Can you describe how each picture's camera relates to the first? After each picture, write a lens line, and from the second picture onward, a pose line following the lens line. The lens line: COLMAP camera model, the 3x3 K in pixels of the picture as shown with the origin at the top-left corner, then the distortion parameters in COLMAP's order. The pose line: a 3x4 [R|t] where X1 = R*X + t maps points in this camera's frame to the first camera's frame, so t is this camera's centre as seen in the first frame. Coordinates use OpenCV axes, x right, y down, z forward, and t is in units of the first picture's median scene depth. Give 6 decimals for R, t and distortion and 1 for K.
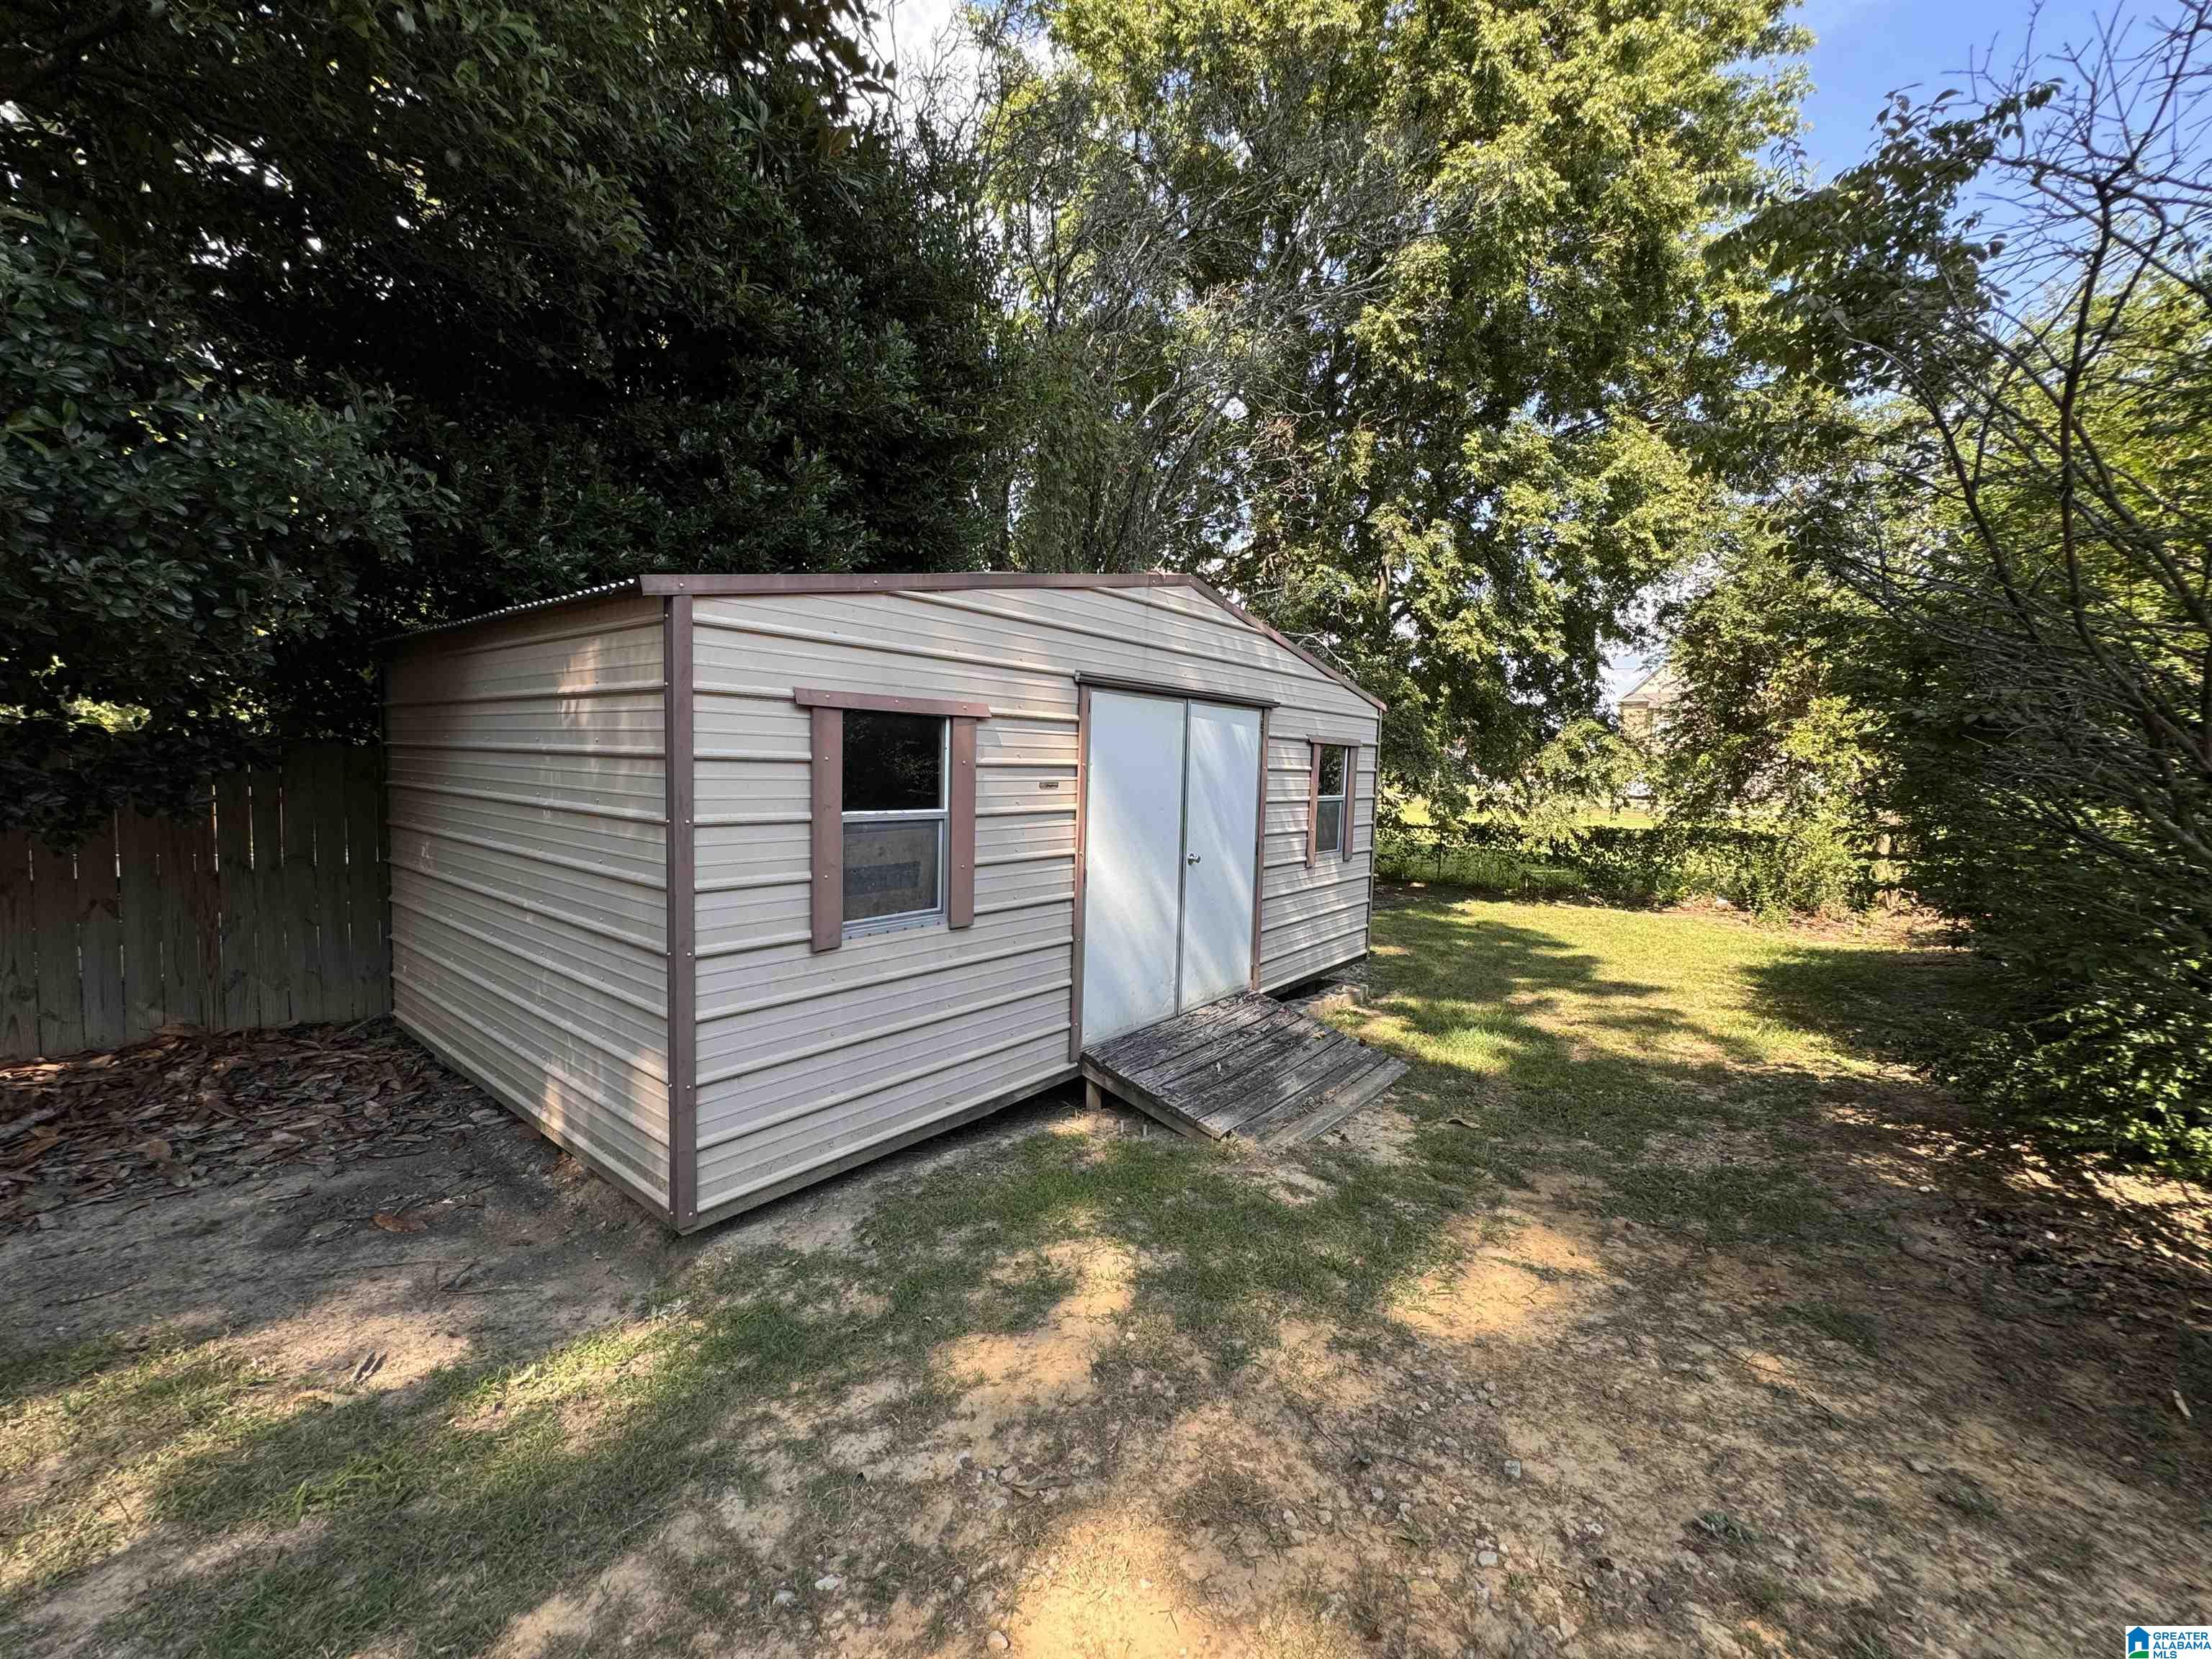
lens RADIAL K [[879.6, 0, 1113.4], [0, 879.6, 822.8], [0, 0, 1]] dist [-0.001940, -0.000029]
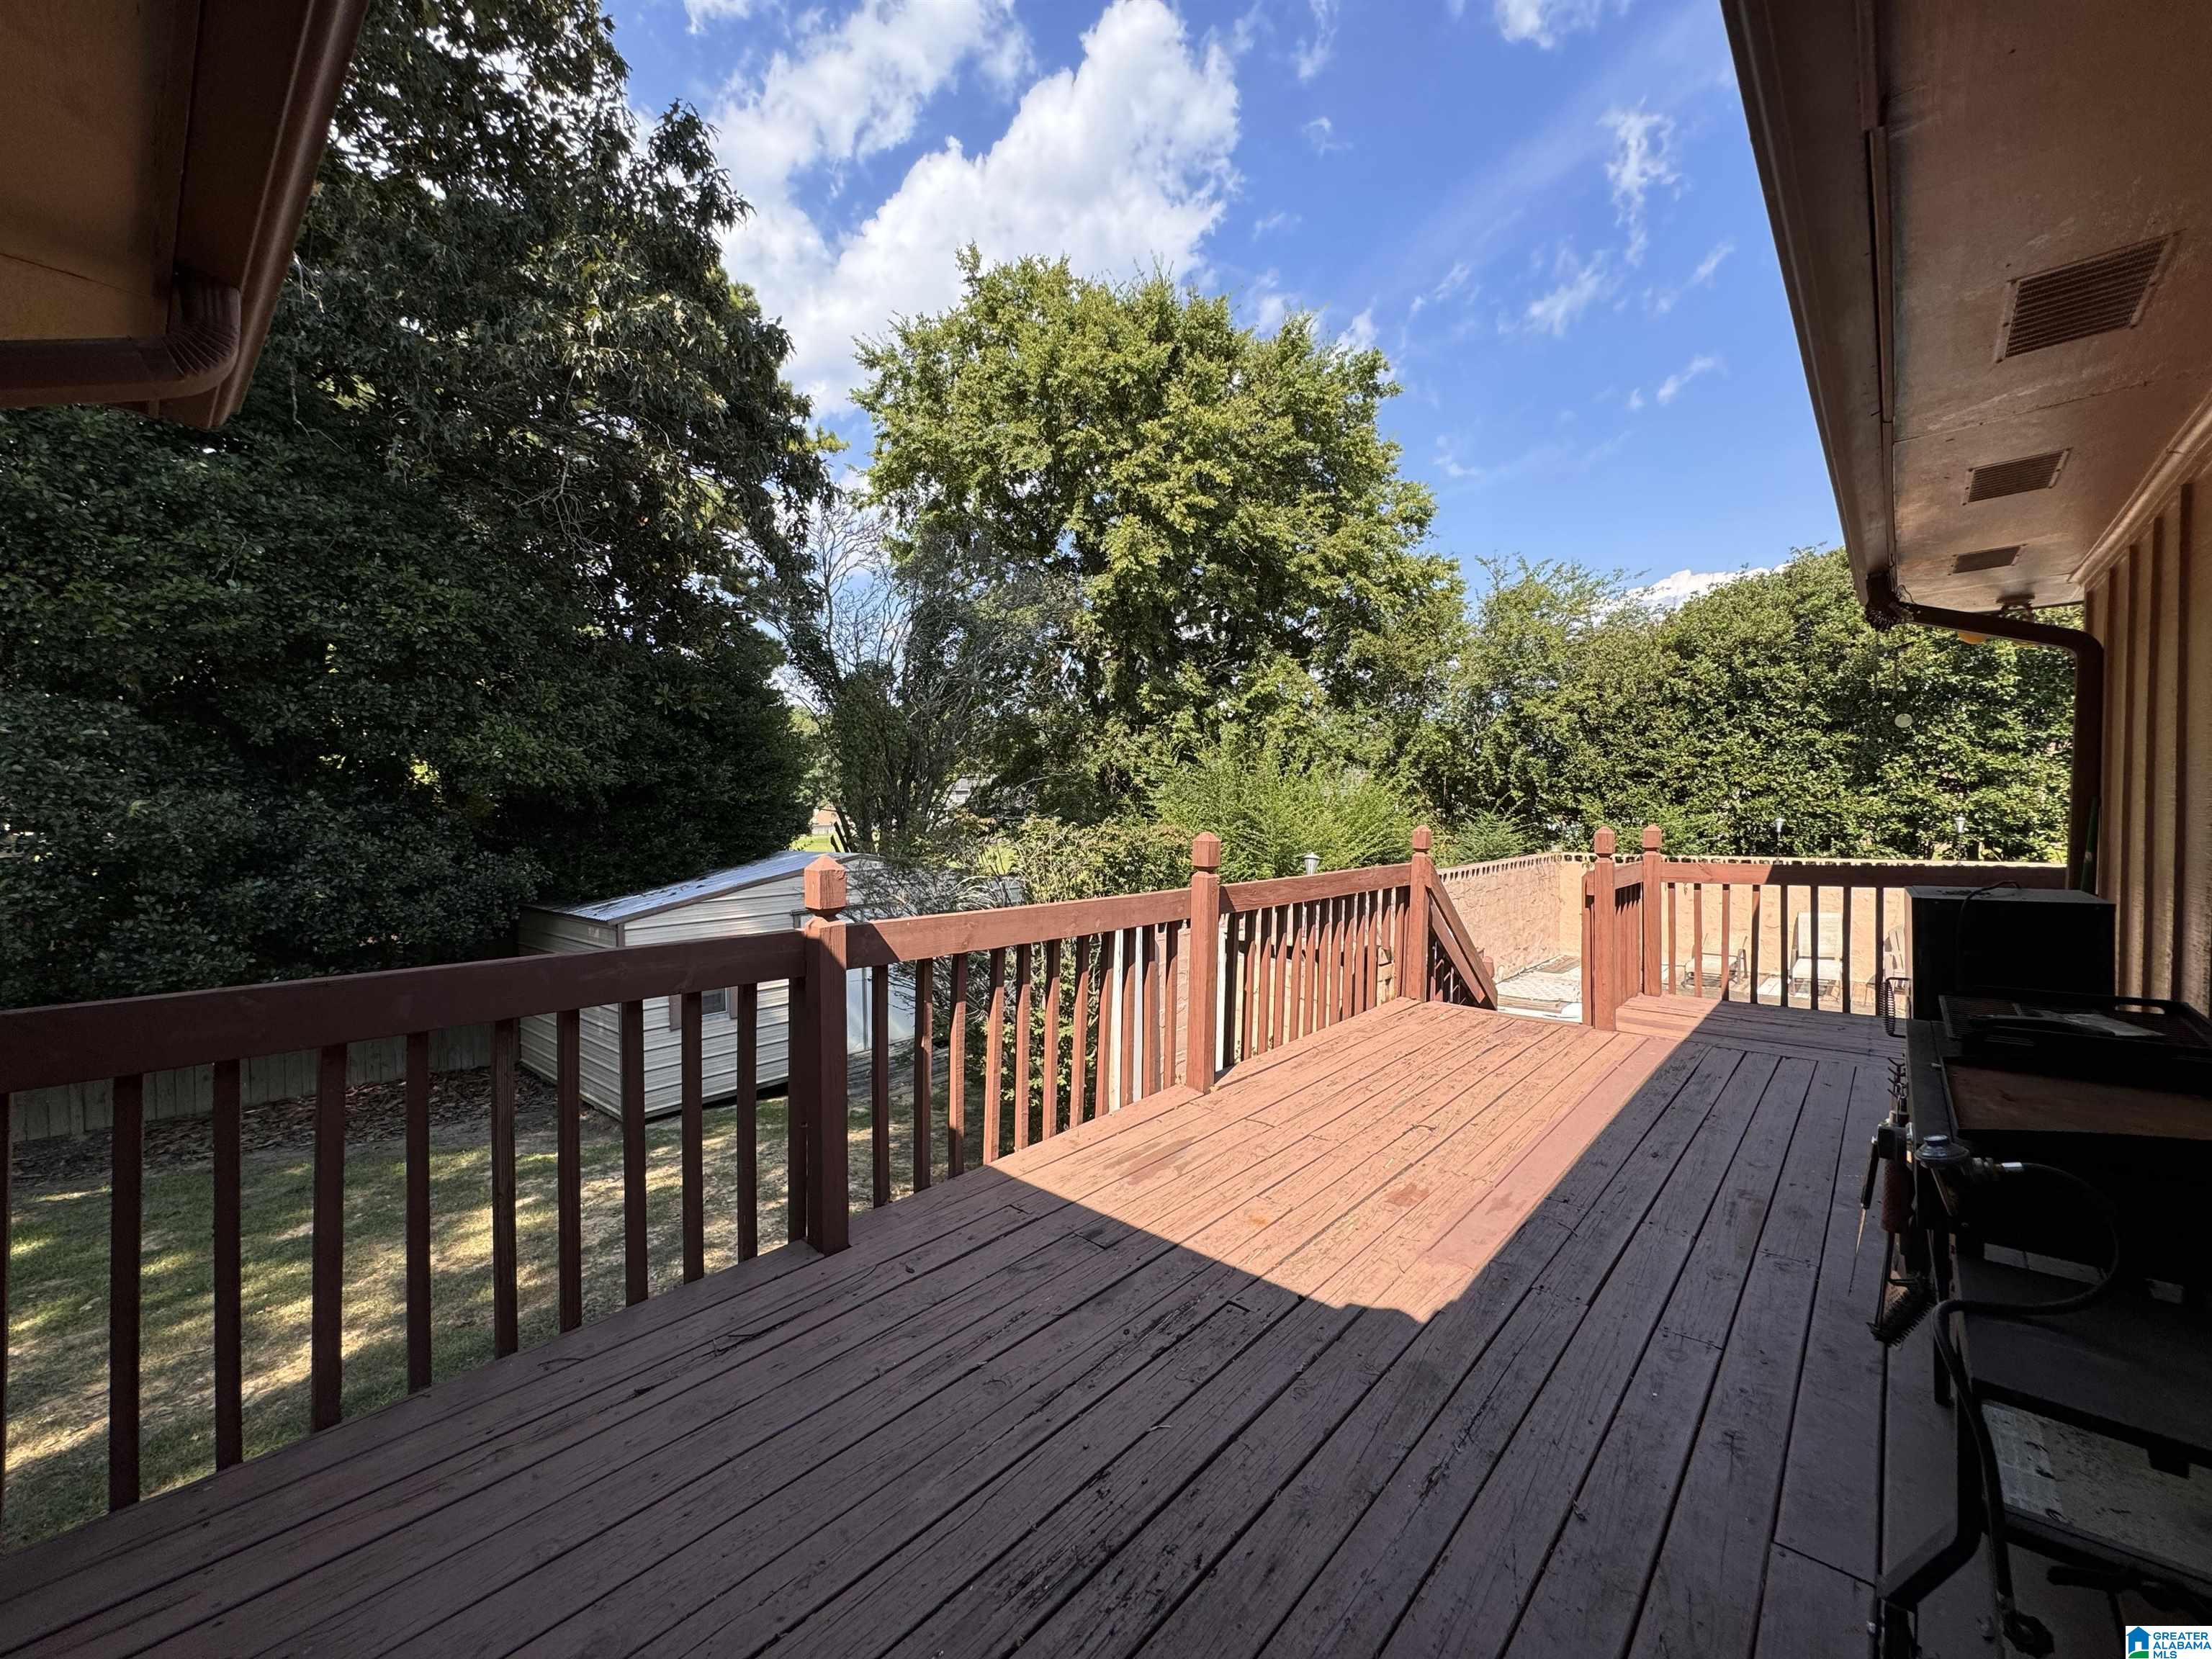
lens RADIAL K [[879.6, 0, 1111.3], [0, 879.6, 824.5], [0, 0, 1]] dist [-0.001940, -0.000029]
pose [[0.997765, -0.043152, -0.051022, 0.949772], [0.040546, 0.997872, -0.051058, -0.237777], [0.053117, 0.048875, 0.997392, -1.367482]]
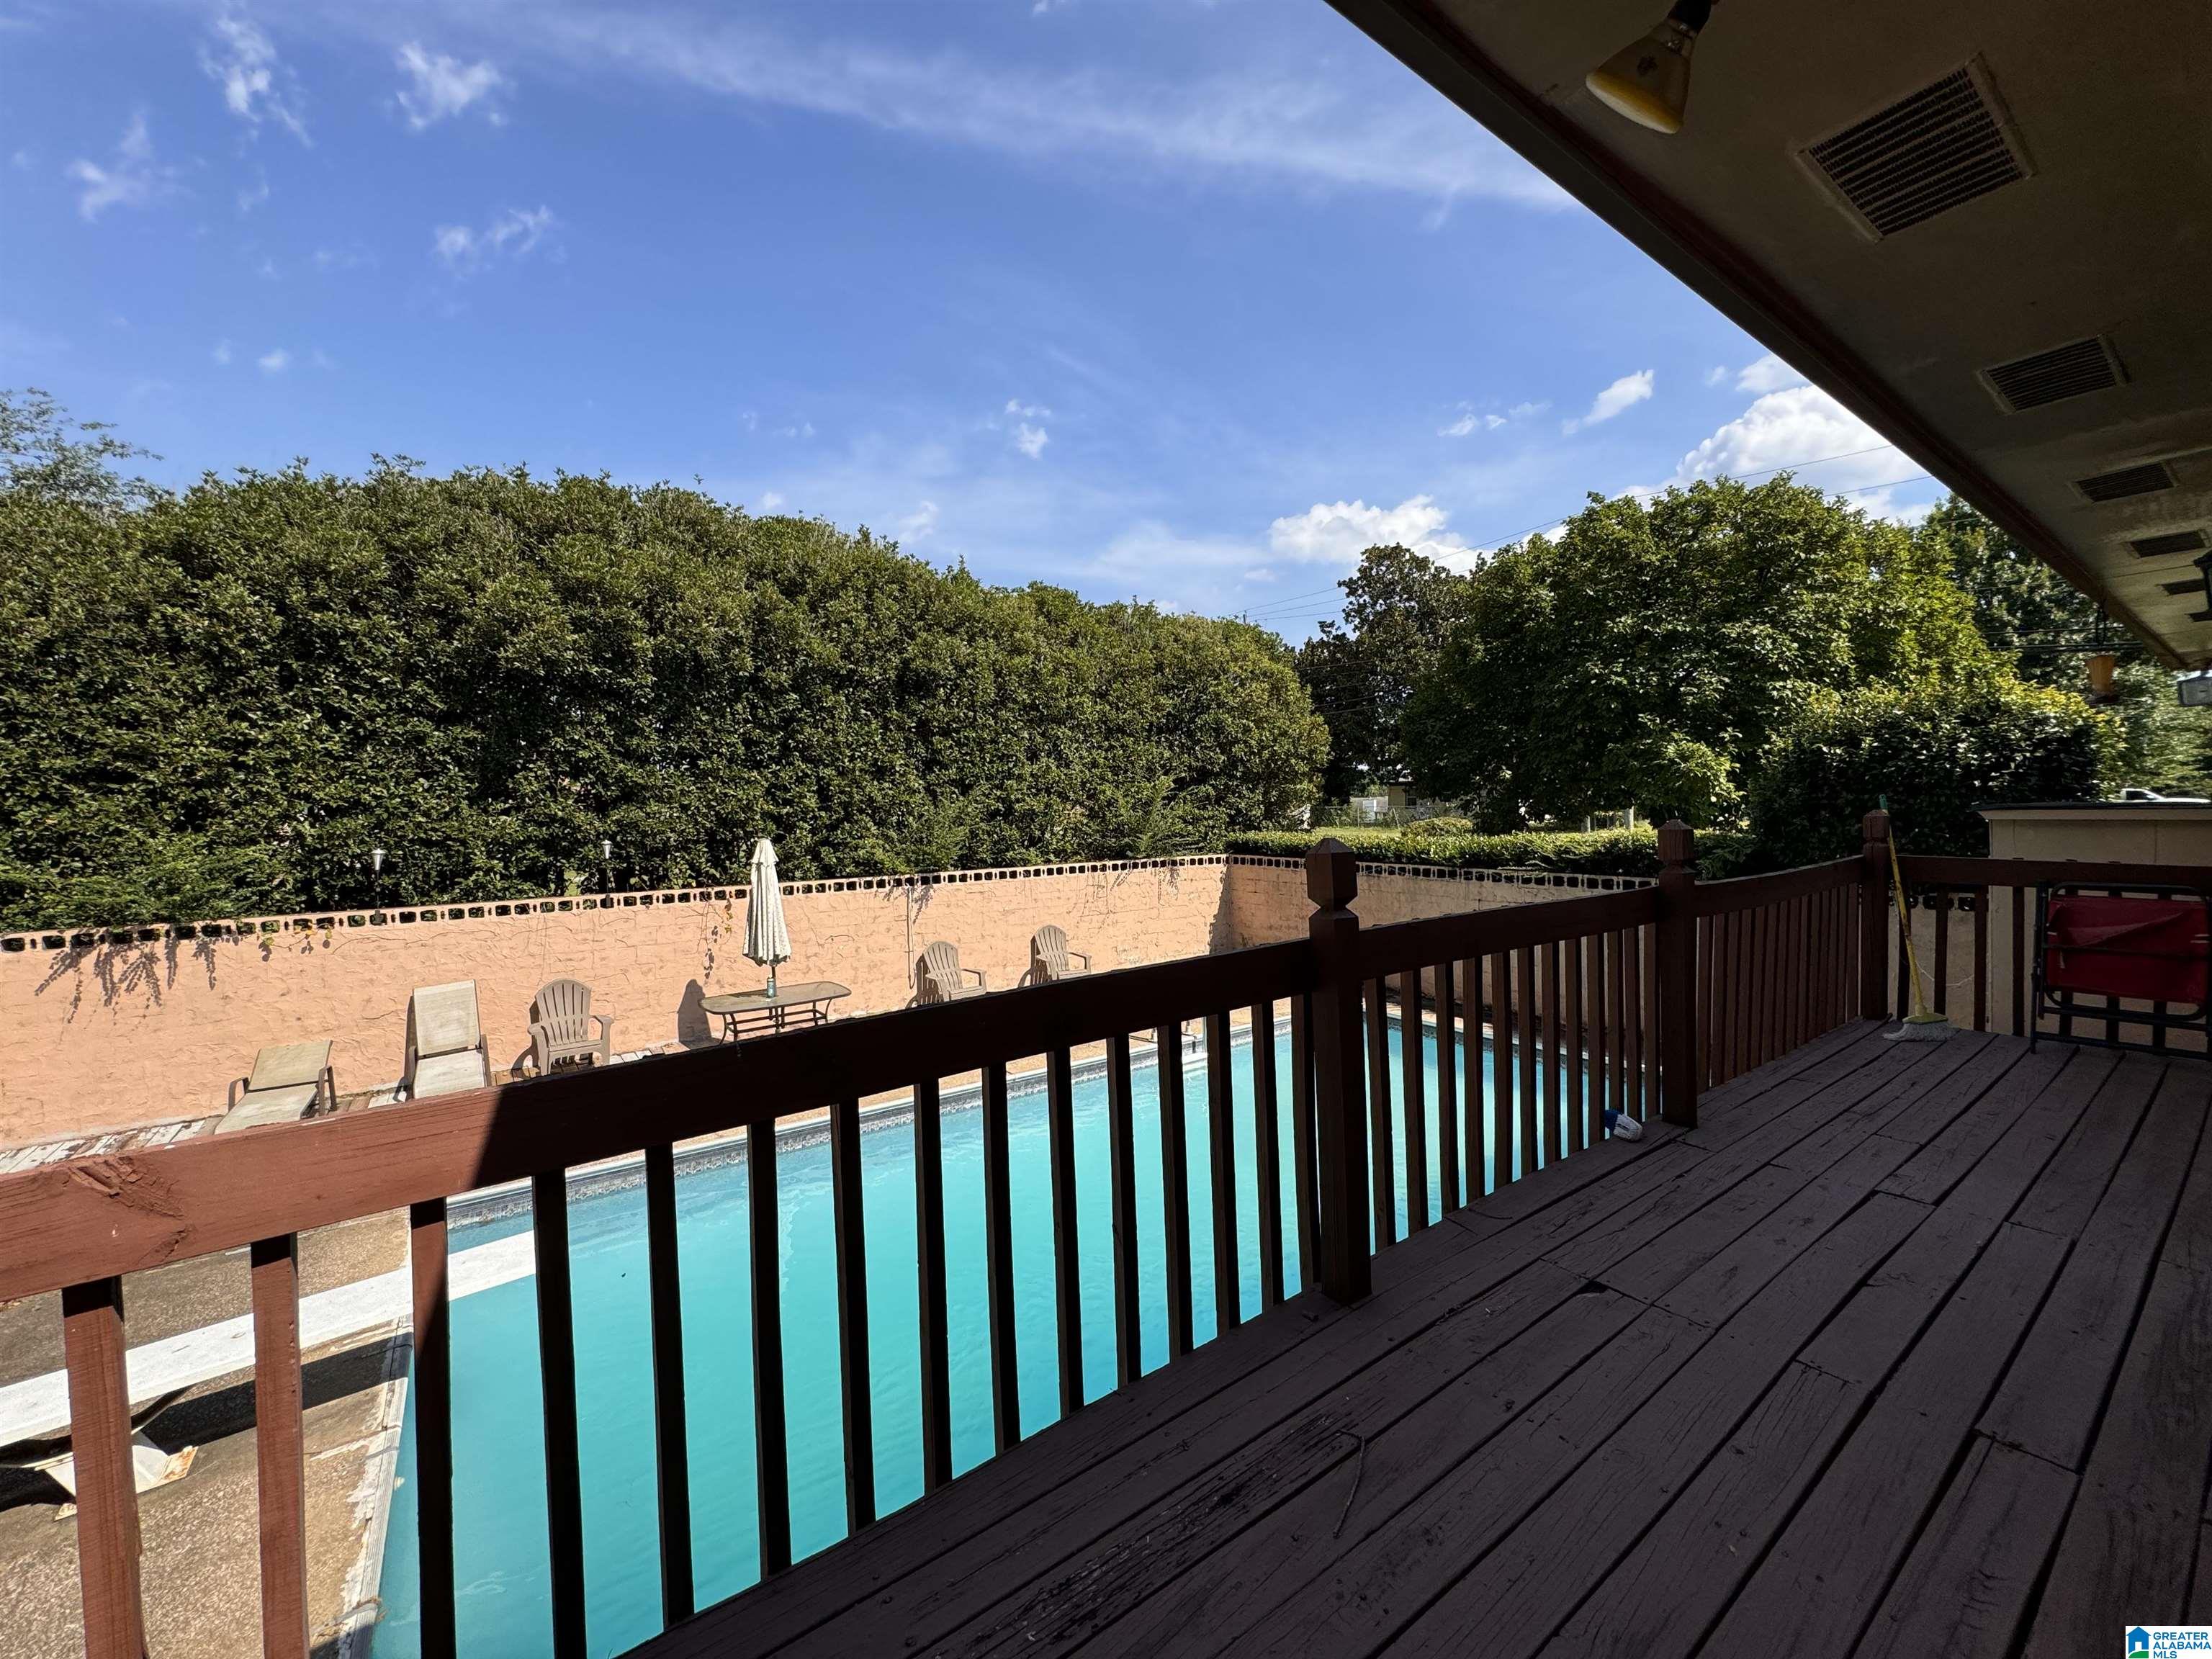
lens RADIAL K [[879.6, 0, 1101.1], [0, 879.6, 832.1], [0, 0, 1]] dist [-0.001940, -0.000029]
pose [[0.260890, -0.064123, 0.963237, 1.577847], [0.093722, 0.994761, 0.040837, -0.284009], [-0.960808, 0.079623, 0.265533, -0.380026]]
